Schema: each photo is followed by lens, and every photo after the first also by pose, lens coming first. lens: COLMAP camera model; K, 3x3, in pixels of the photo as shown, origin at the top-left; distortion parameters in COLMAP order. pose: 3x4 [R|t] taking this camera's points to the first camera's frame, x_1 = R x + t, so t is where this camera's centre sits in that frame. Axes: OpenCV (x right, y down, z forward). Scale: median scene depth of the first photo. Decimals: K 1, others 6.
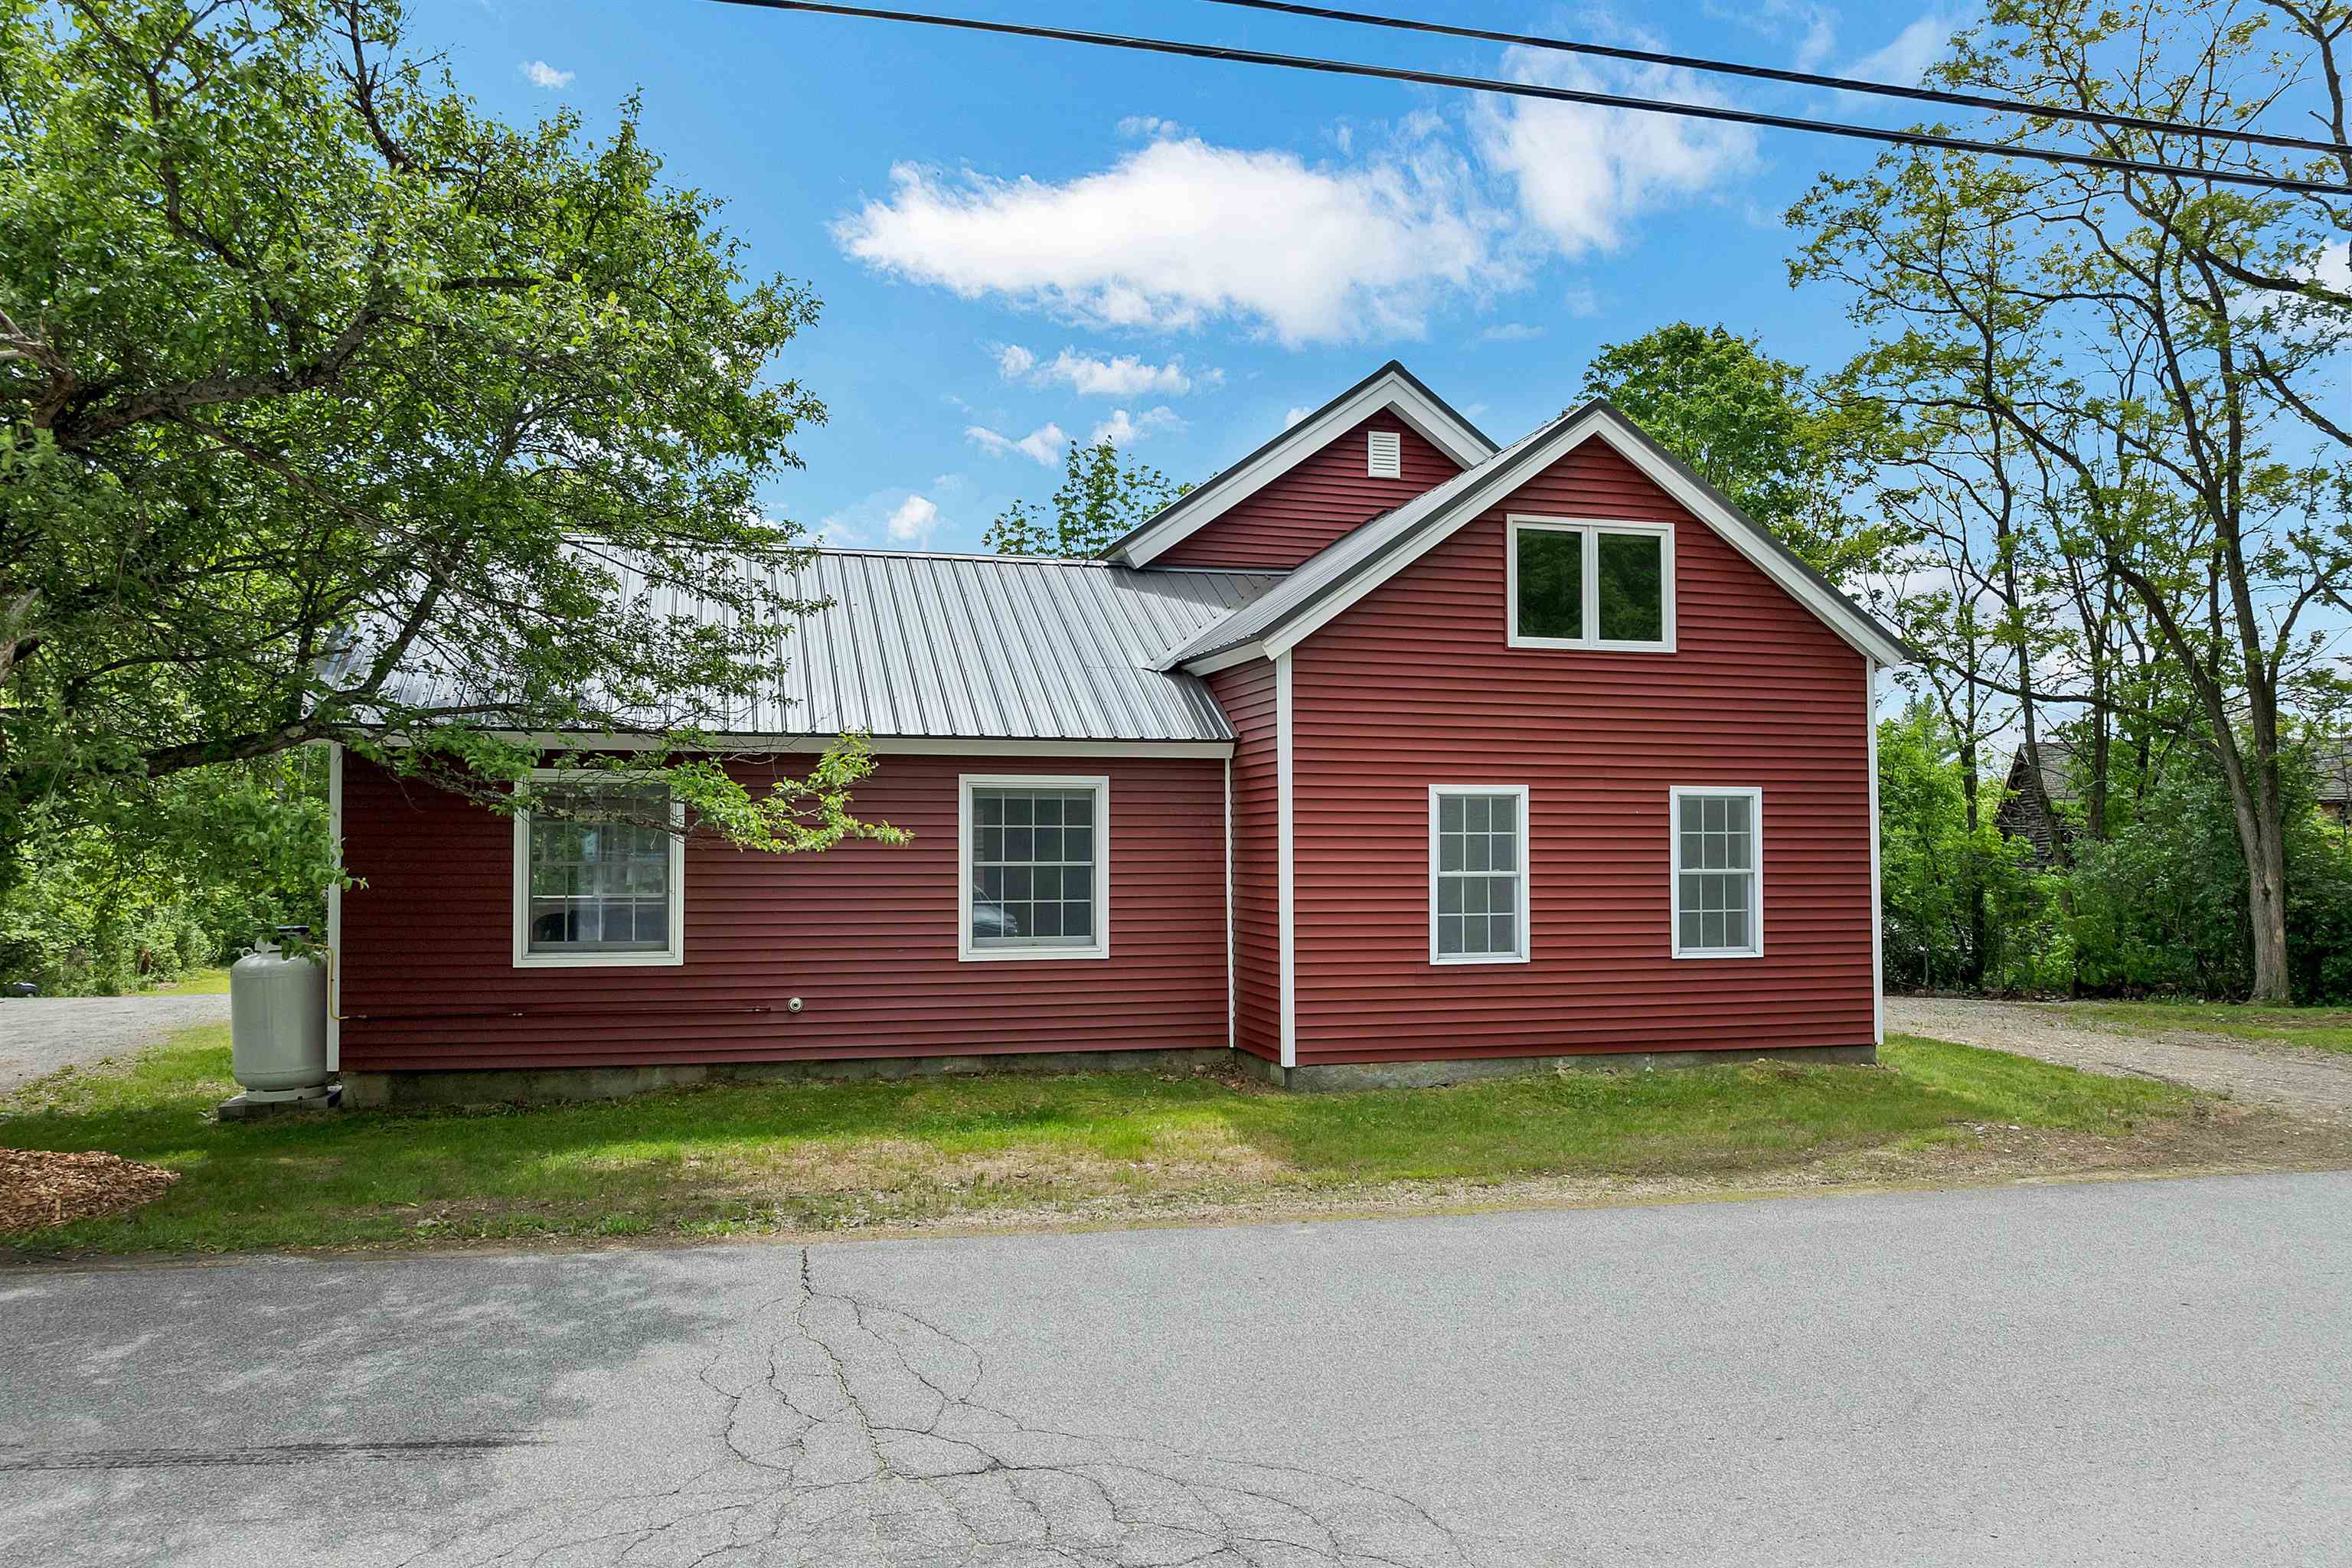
lens RADIAL K [[1689.7, 0, 1163.6], [0, 1689.7, 802.9], [0, 0, 1]] dist [-0.022800, -0.000946]
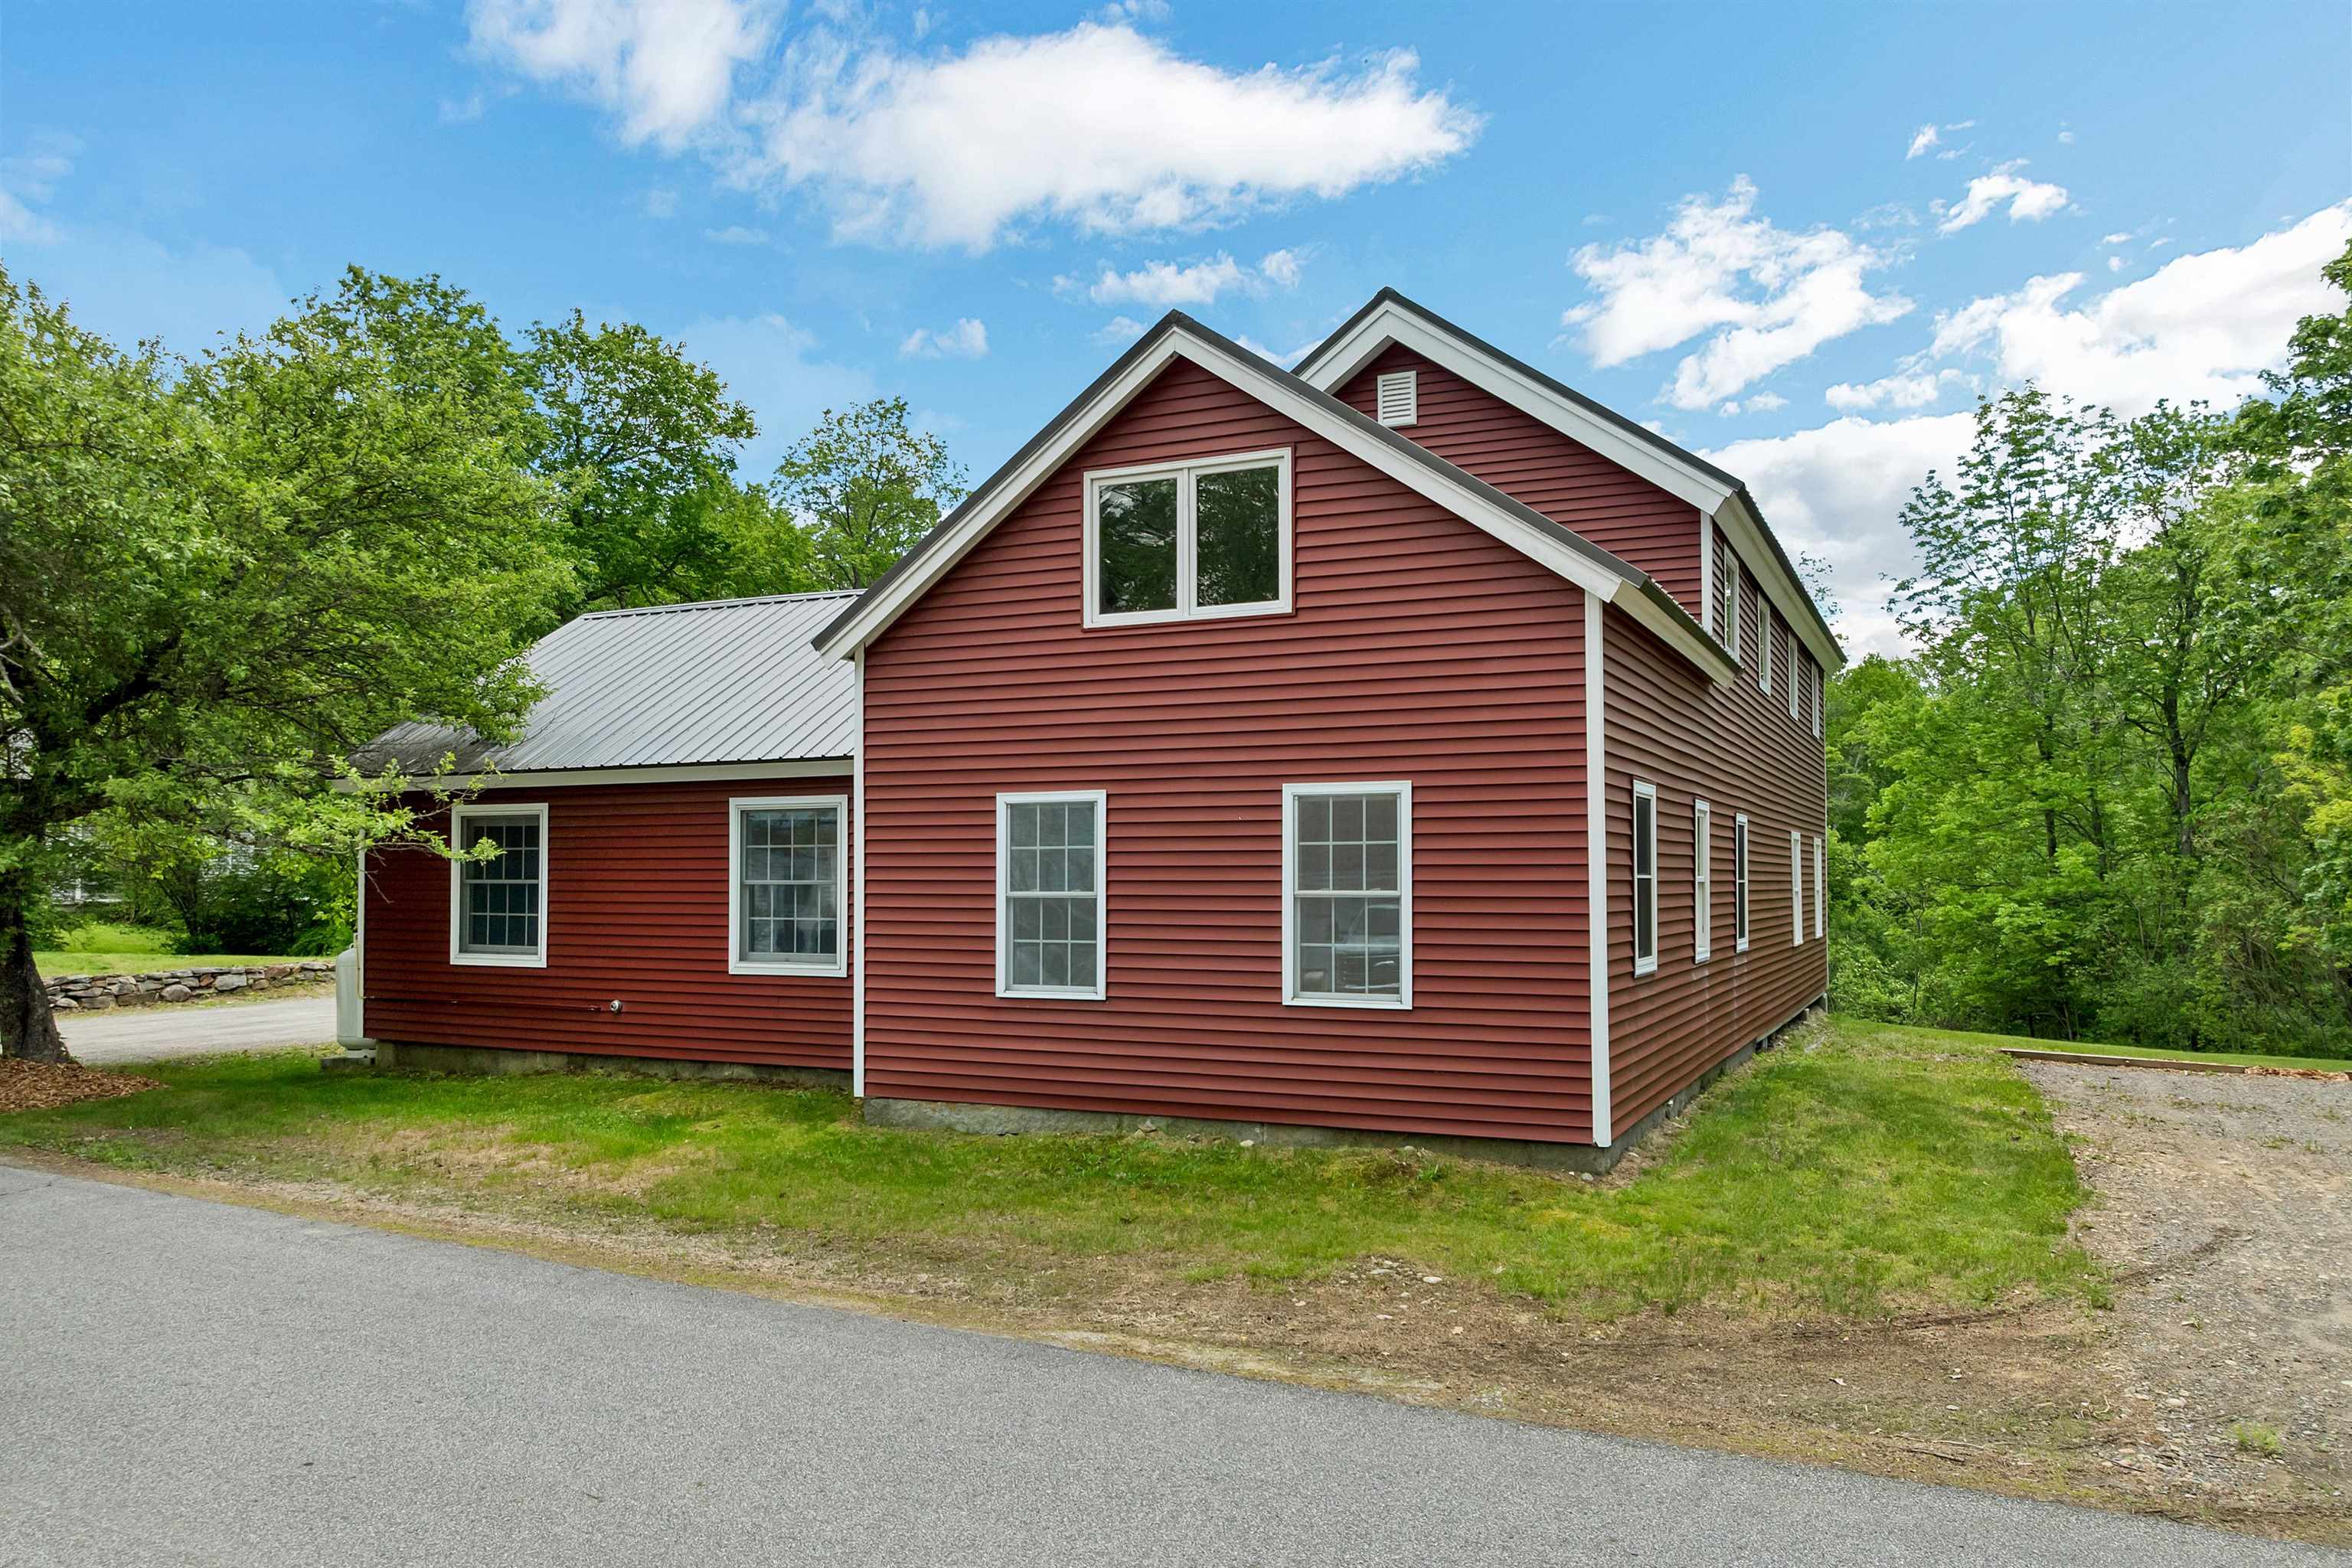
lens RADIAL K [[1688.6, 0, 1167.1], [0, 1688.6, 833.4], [0, 0, 1]] dist [-0.042845, 0.006969]
pose [[0.755223, -0.018674, -0.655202, 0.782067], [0.021269, 0.999766, -0.003979, 0.015195], [0.655123, -0.010931, 0.755443, 0.379600]]
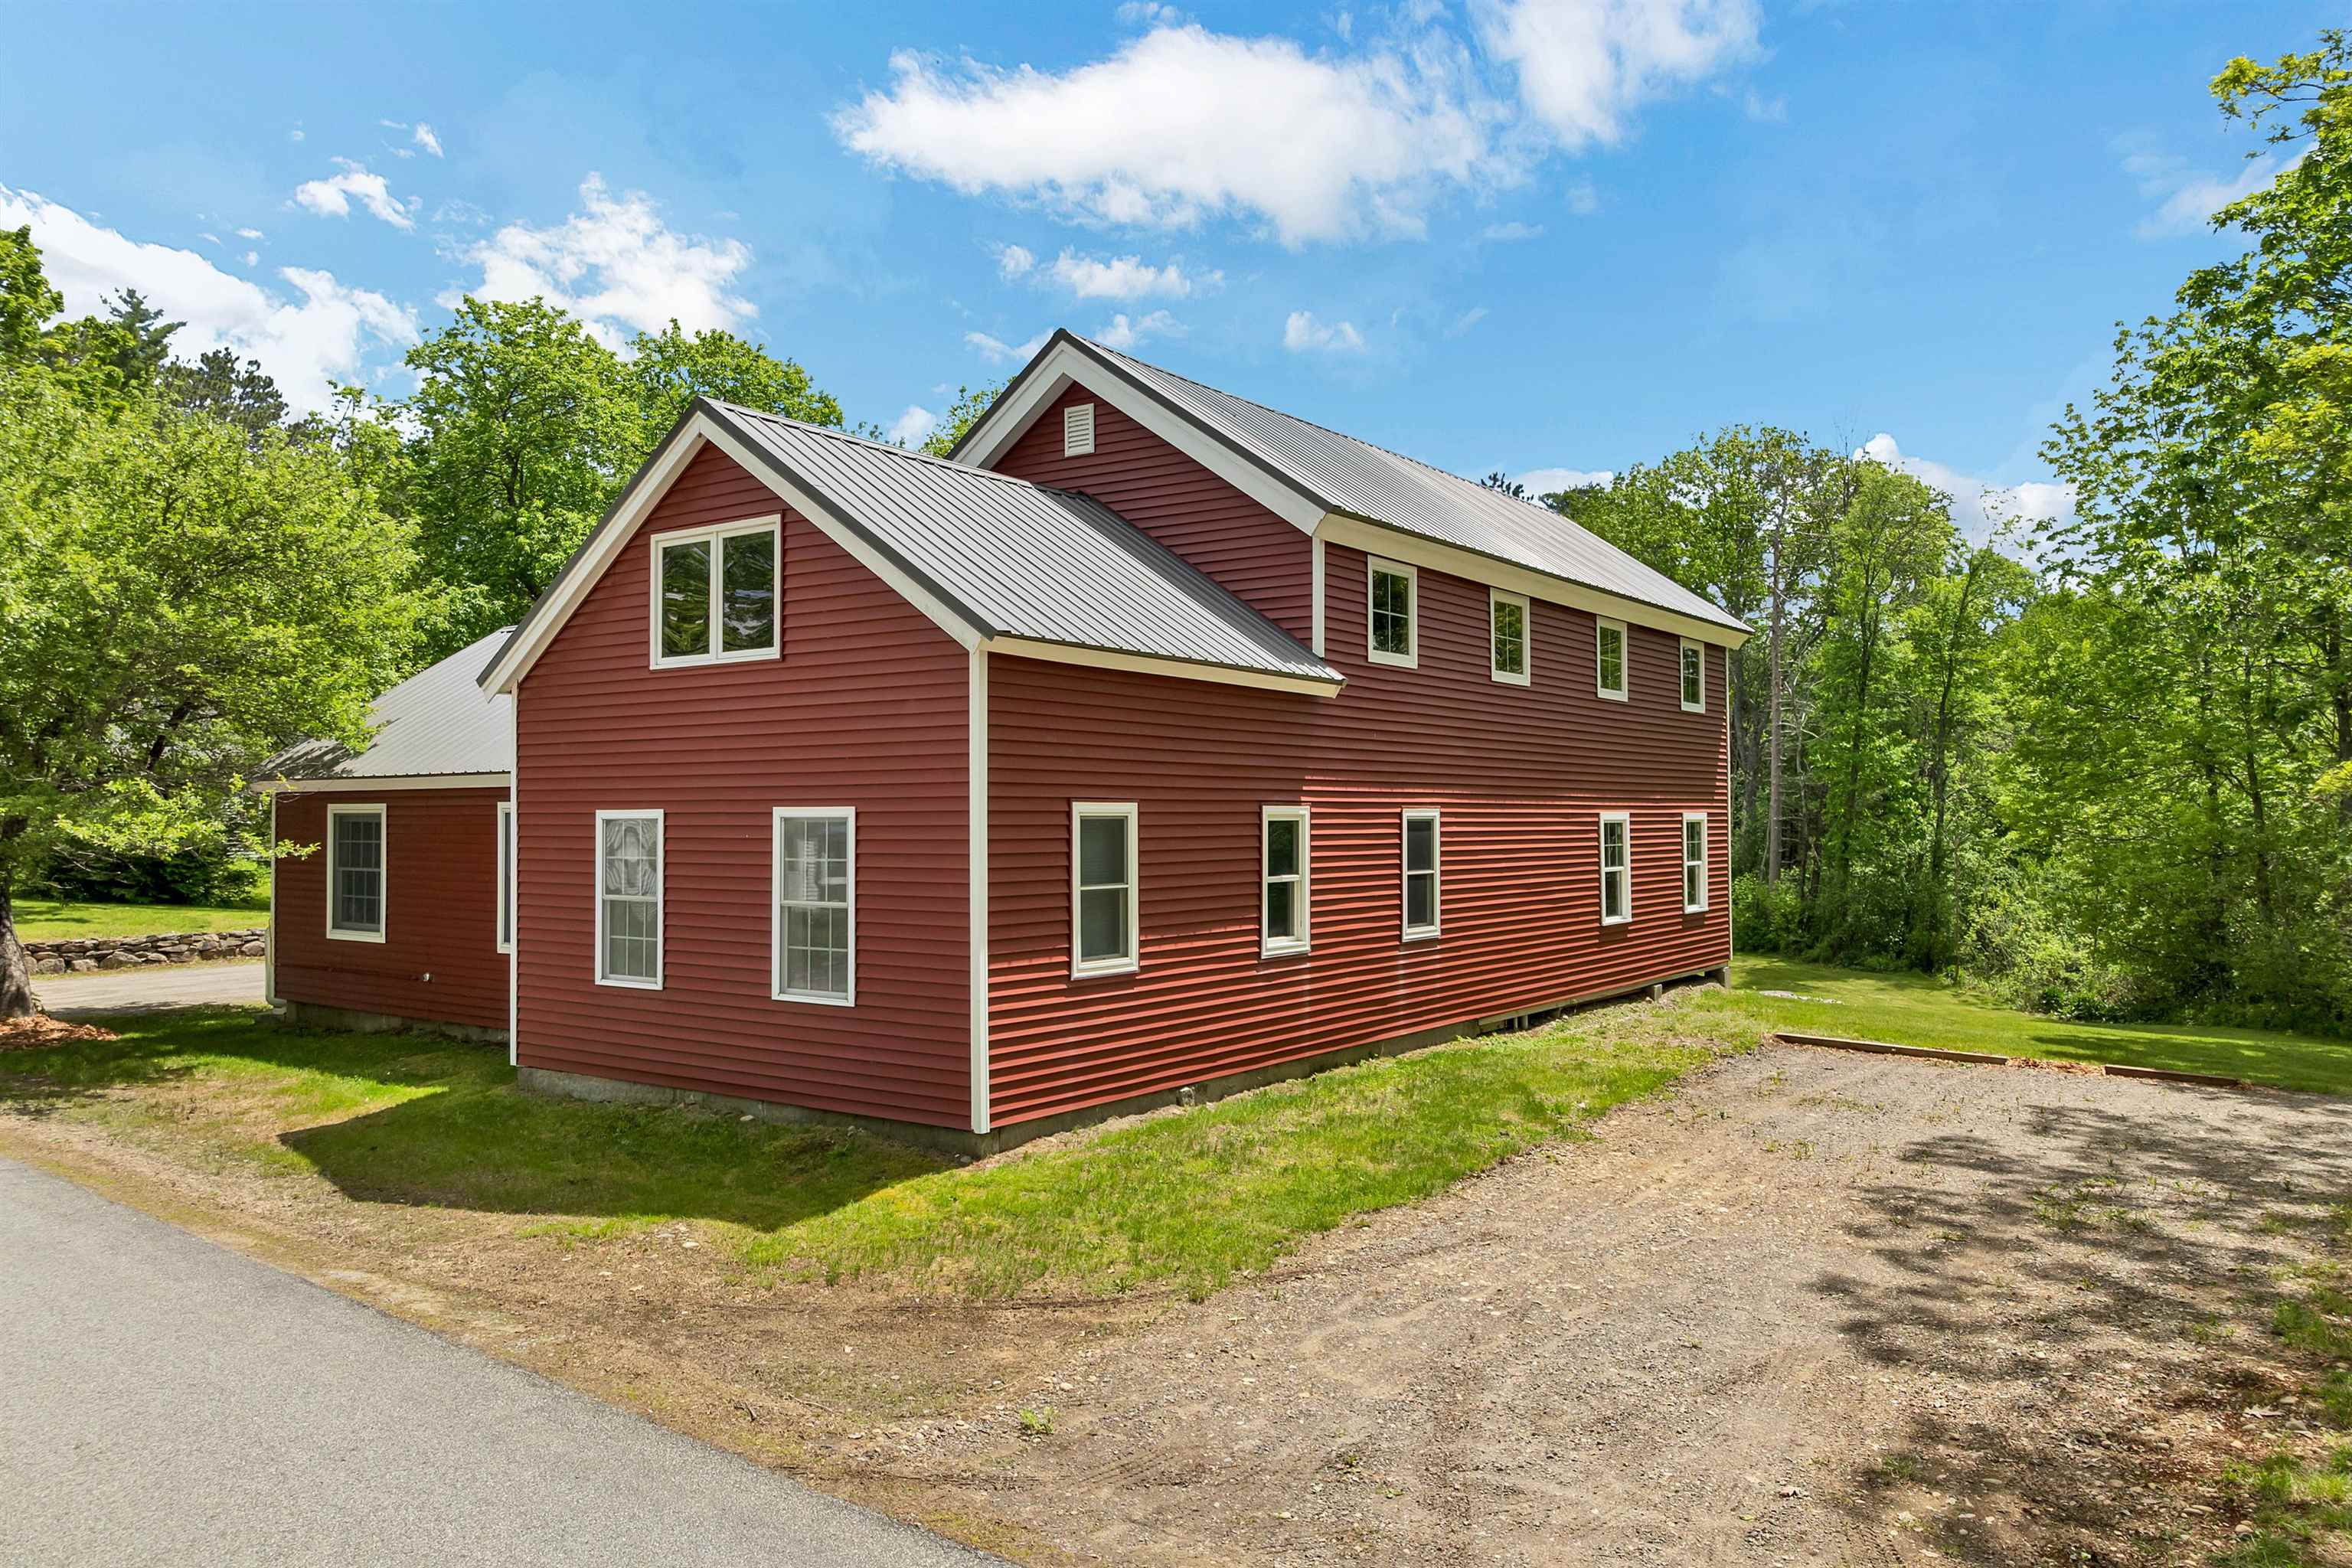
lens RADIAL K [[1688.6, 0, 1168.7], [0, 1688.6, 771.5], [0, 0, 1]] dist [-0.042845, 0.006969]
pose [[0.631622, -0.023554, -0.774919, 1.146662], [0.027230, 0.999596, -0.008188, -0.016245], [0.774798, -0.015929, 0.632008, 0.603770]]
